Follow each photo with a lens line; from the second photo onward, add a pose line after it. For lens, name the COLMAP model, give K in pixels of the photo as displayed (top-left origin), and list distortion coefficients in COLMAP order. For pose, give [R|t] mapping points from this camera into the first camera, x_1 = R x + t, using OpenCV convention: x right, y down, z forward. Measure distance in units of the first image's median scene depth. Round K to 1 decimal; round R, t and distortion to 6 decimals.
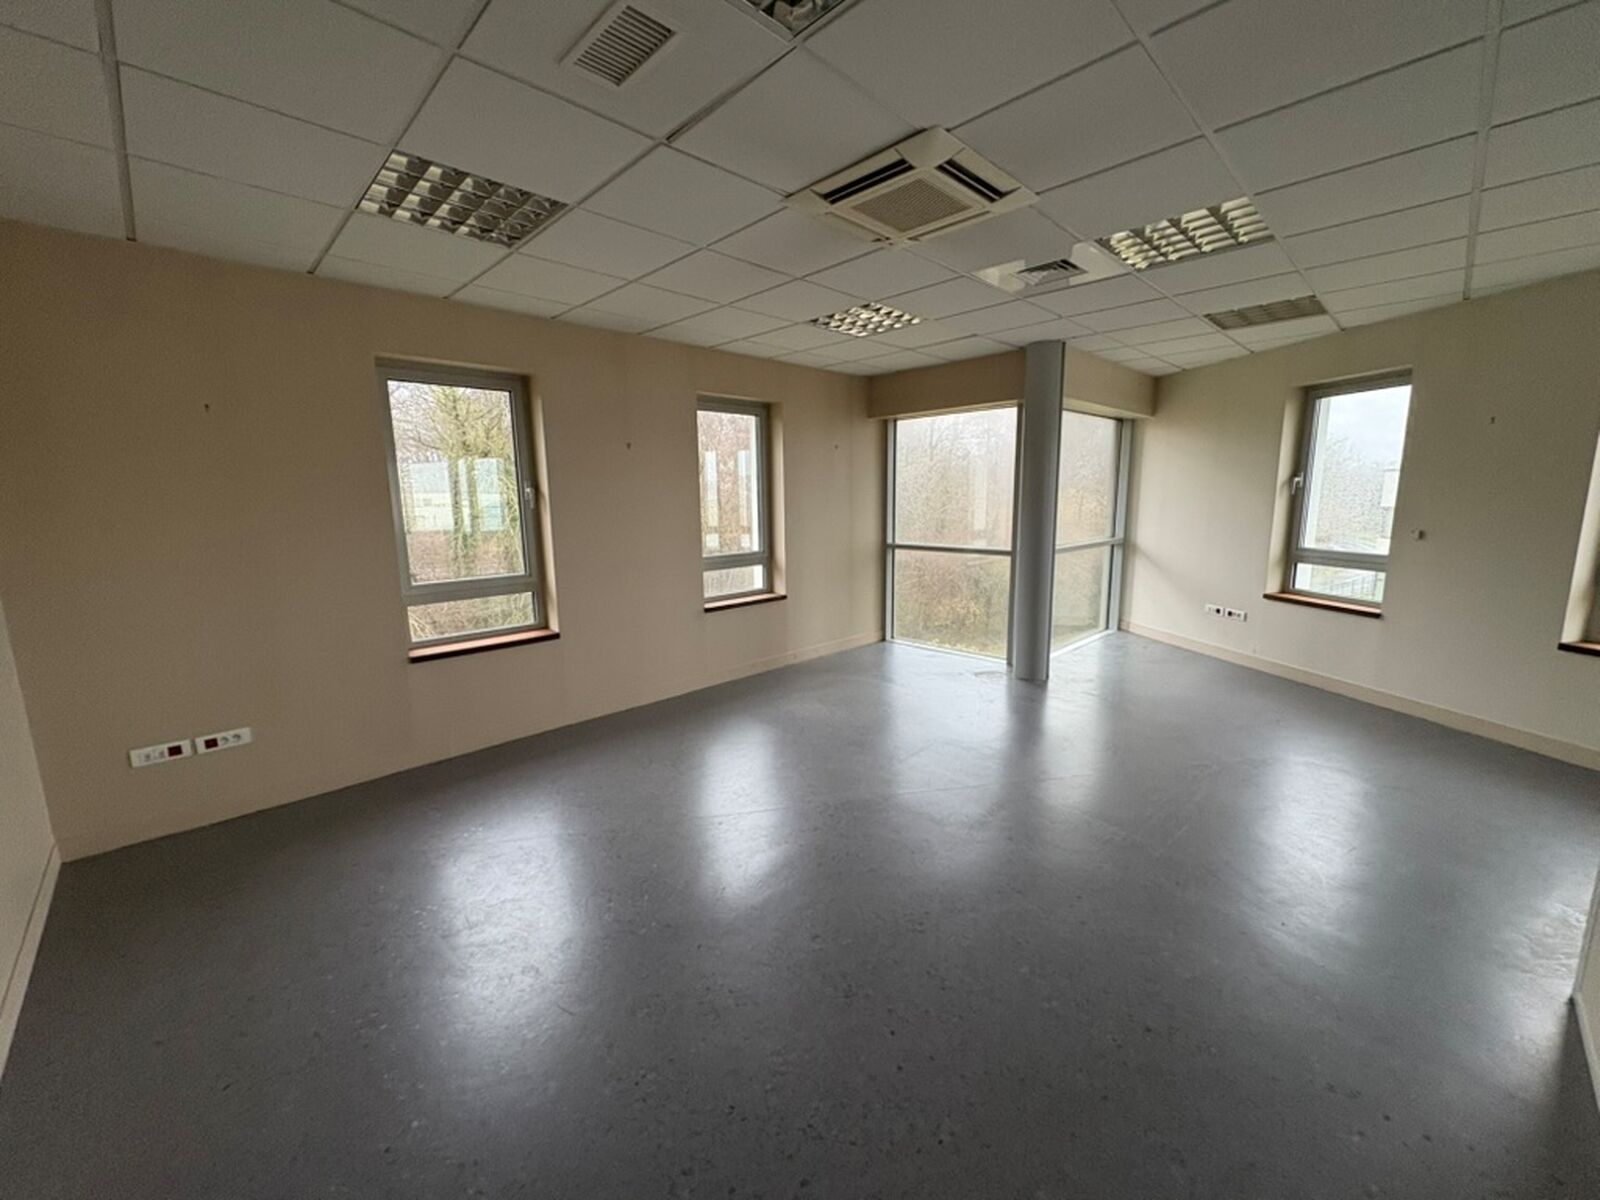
lens RADIAL K [[638.1, 0, 789.3], [0, 638.1, 603.3], [0, 0, 1]] dist [0.007535, -0.000197]
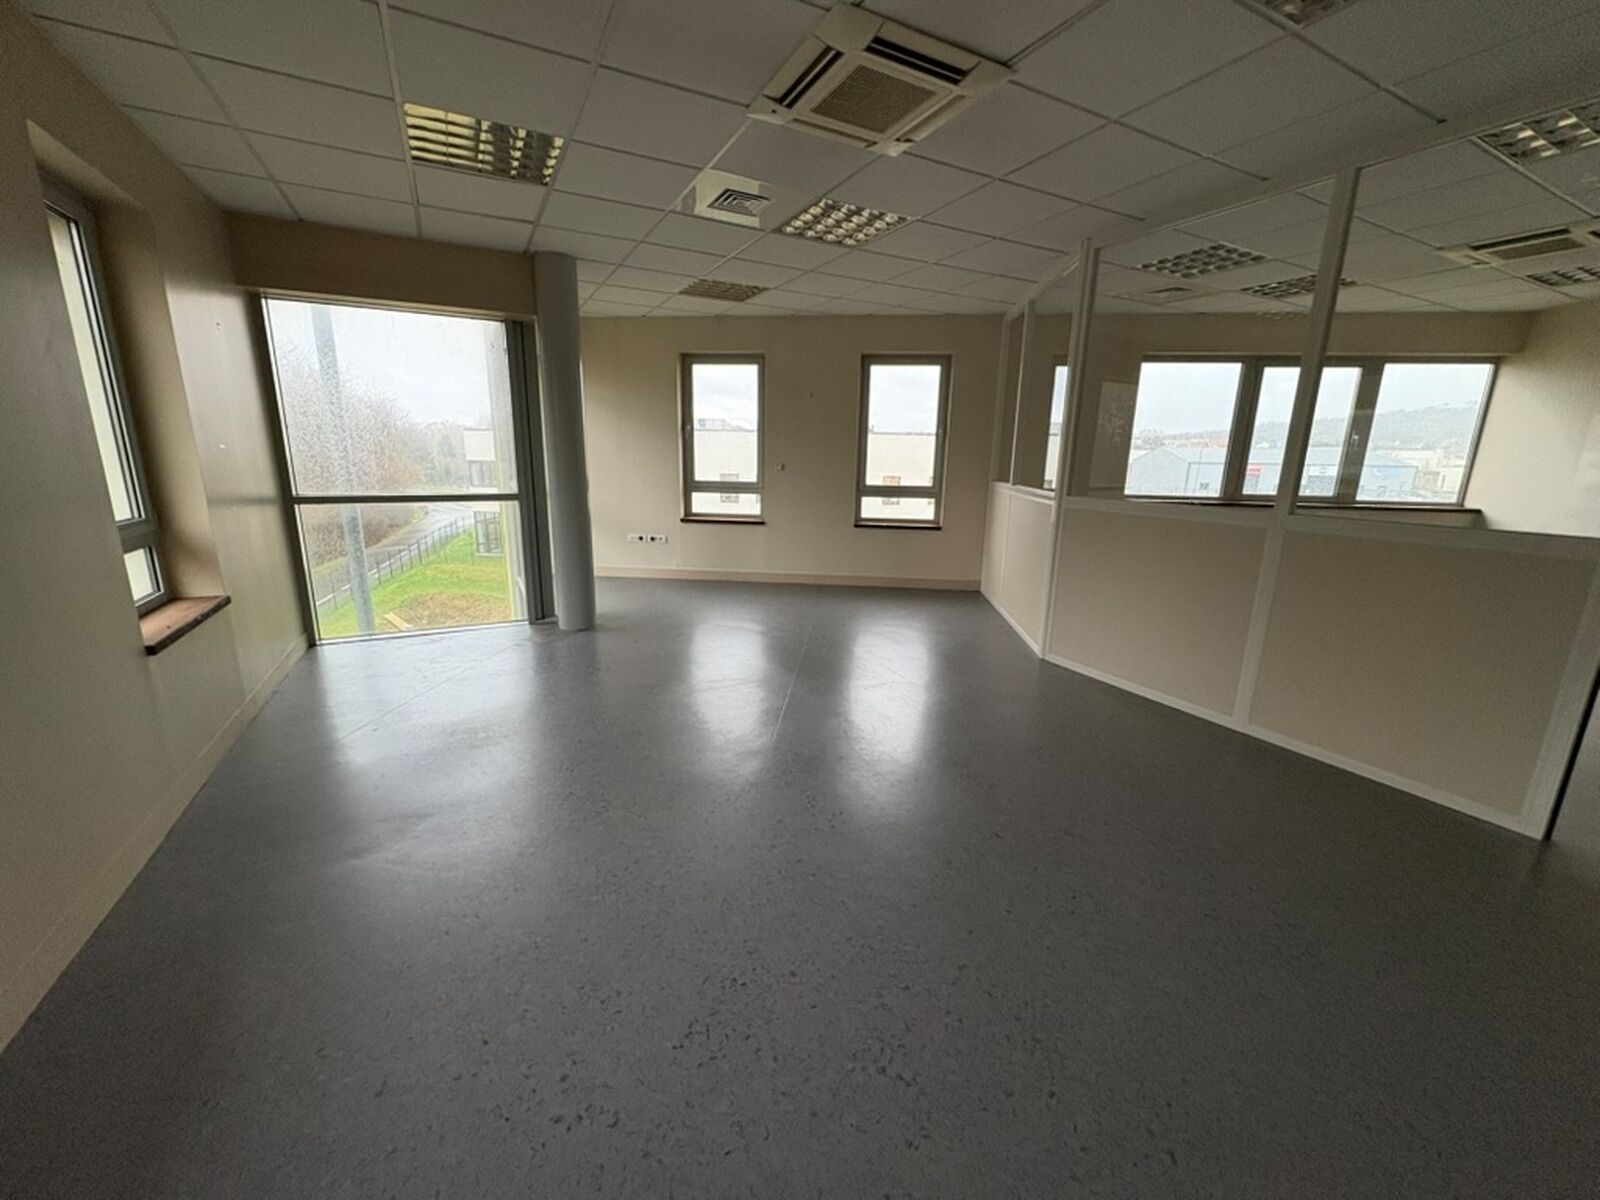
lens RADIAL K [[638.1, 0, 805.3], [0, 638.1, 599.2], [0, 0, 1]] dist [0.007535, -0.000197]
pose [[0.280294, -0.201691, 0.938486, -0.960450], [0.140453, 0.975772, 0.167756, -0.086401], [-0.949583, 0.084792, 0.301831, 0.963249]]
